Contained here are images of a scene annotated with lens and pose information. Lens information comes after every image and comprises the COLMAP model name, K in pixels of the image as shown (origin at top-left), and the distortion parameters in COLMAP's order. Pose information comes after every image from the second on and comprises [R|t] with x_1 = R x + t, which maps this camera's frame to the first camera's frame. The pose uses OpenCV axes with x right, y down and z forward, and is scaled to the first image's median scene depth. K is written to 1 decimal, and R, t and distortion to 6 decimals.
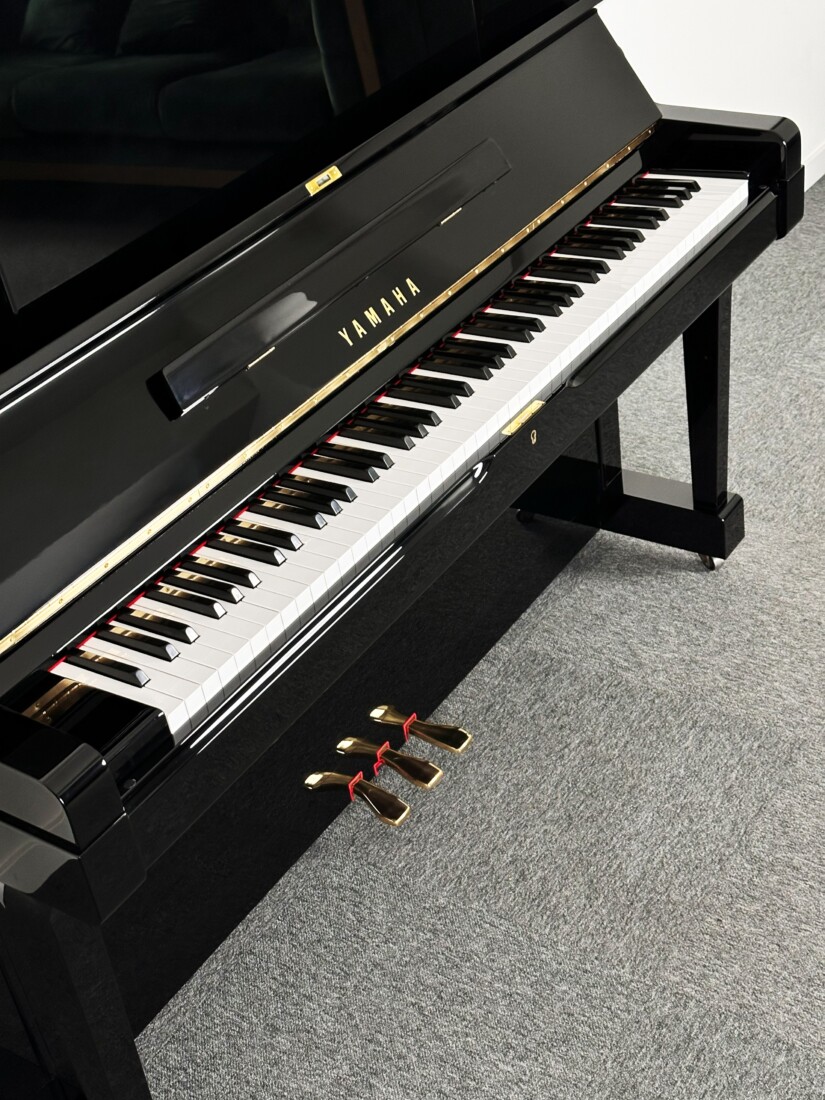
lens RADIAL K [[1556.7, 0, 412.0], [0, 1556.7, 571.7], [0, 0, 1]] dist [0.149082, 0.035689]
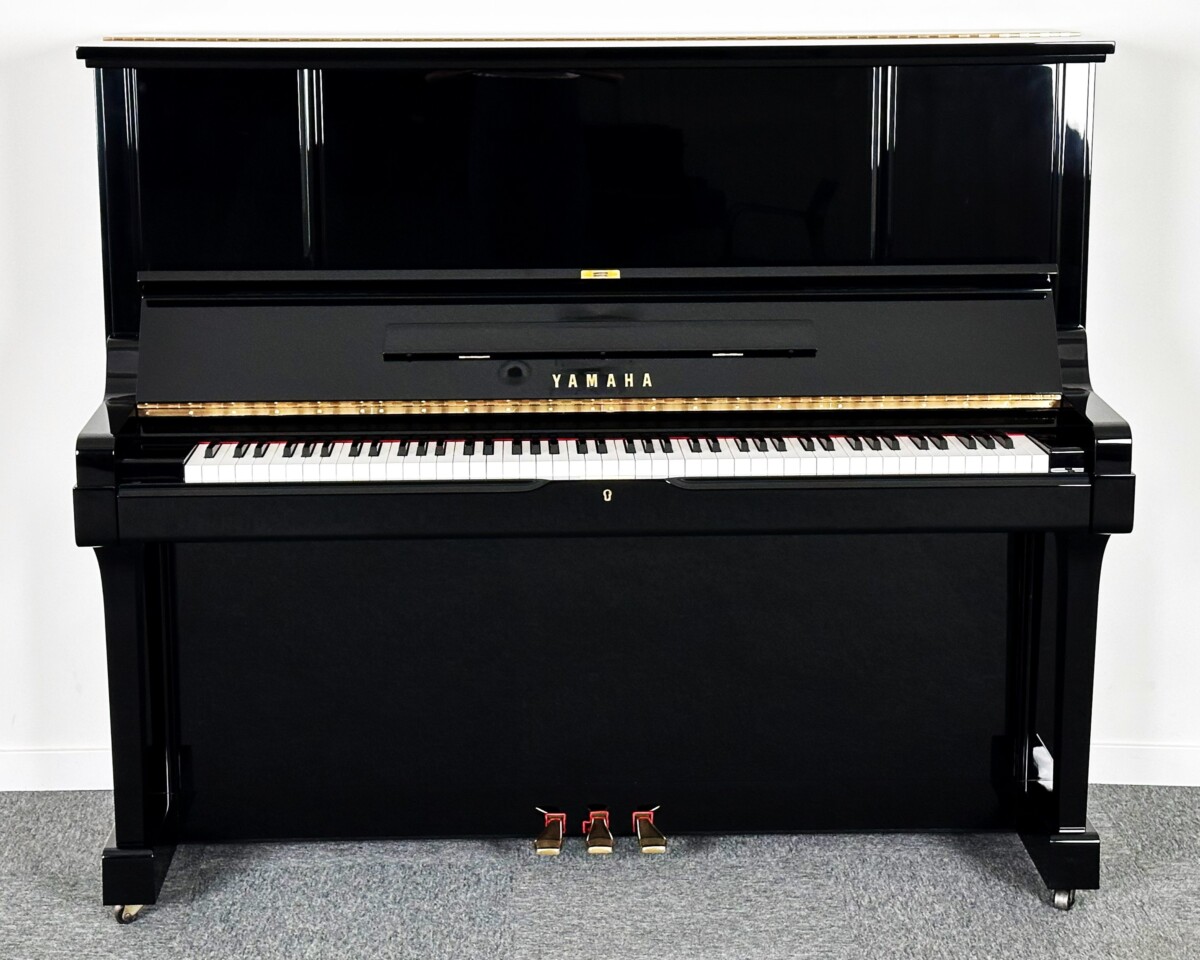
lens RADIAL K [[2272.5, 0, 623.9], [0, 2272.5, 415.4], [0, 0, 1]] dist [0.075248, -0.047666]
pose [[0.576791, 0.283753, -0.766027, 1.128201], [-0.531364, 0.842561, -0.087995, 0.009642], [0.620455, 0.457794, 0.636757, -0.128853]]
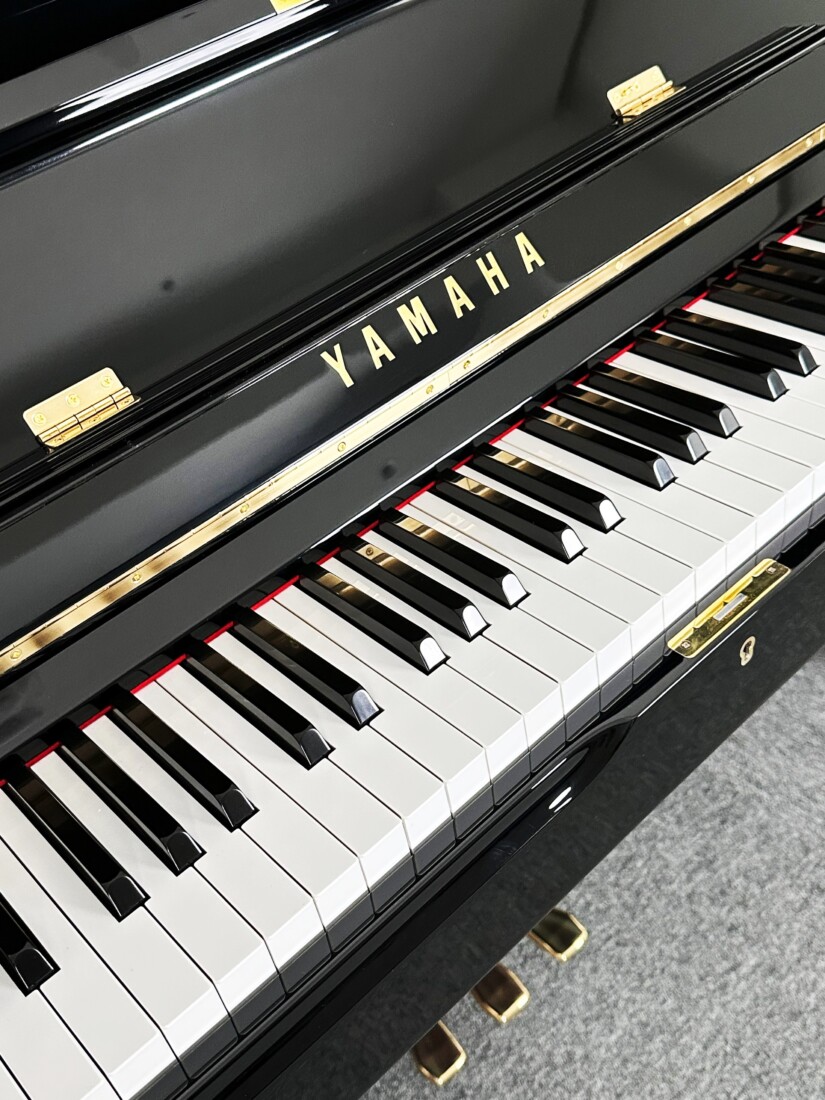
lens RADIAL K [[1182.7, 0, 412.5], [0, 1182.7, 550.0], [0, 0, 1]] dist [0.170091, -0.393145]
pose [[0.972711, 0.146966, -0.179538, 0.034422], [-0.122395, 0.982406, 0.141059, -0.115093], [0.197110, -0.115235, 0.973585, 0.523145]]
